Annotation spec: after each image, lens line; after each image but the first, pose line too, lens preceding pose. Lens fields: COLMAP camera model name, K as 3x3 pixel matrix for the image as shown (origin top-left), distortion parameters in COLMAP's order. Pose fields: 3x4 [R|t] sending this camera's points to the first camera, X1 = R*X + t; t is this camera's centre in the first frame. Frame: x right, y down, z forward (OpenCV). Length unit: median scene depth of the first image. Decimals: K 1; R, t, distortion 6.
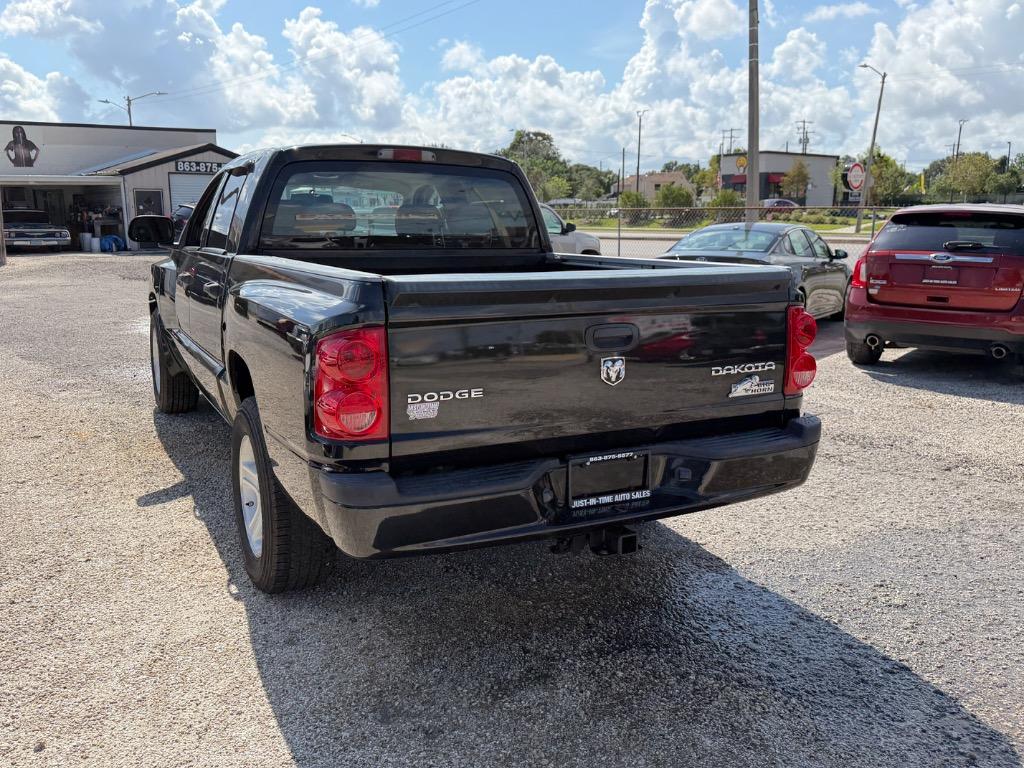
lens RADIAL K [[905.8, 0, 542.6], [0, 905.8, 386.5], [0, 0, 1]] dist [0.051729, -0.097216]
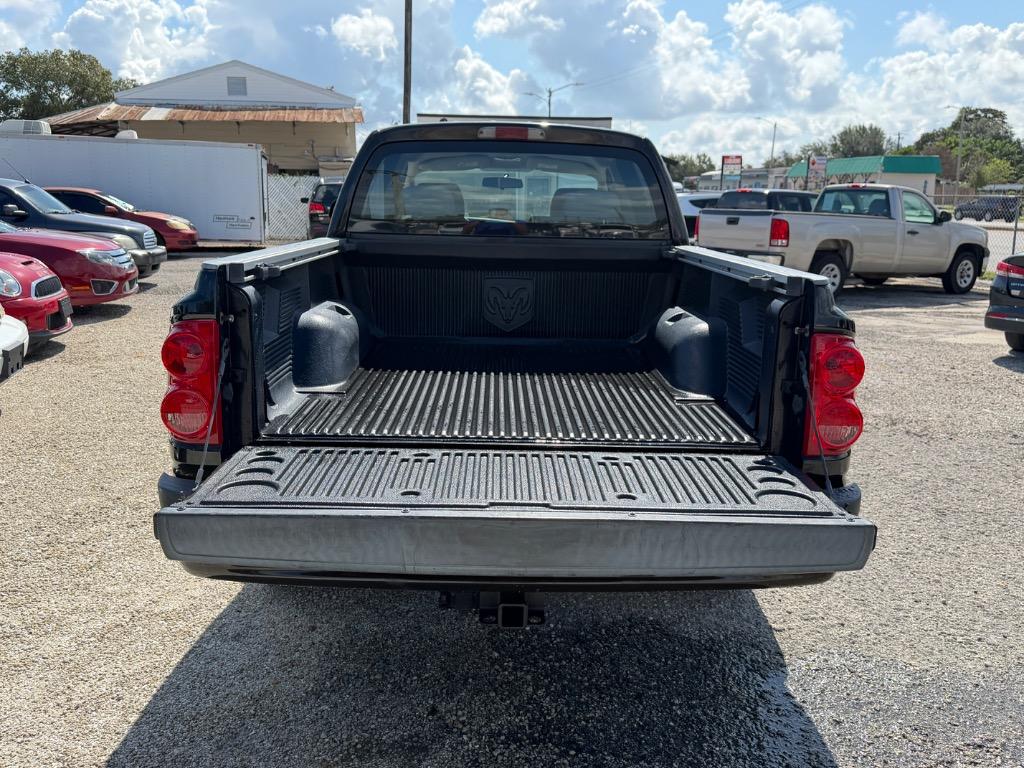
lens RADIAL K [[905.8, 0, 513.9], [0, 905.8, 390.4], [0, 0, 1]] dist [0.051729, -0.097216]
pose [[0.887209, 0.106840, -0.448826, 0.112273], [-0.098064, 0.994258, 0.042830, -0.014811], [0.450825, 0.006015, 0.892592, 0.075453]]
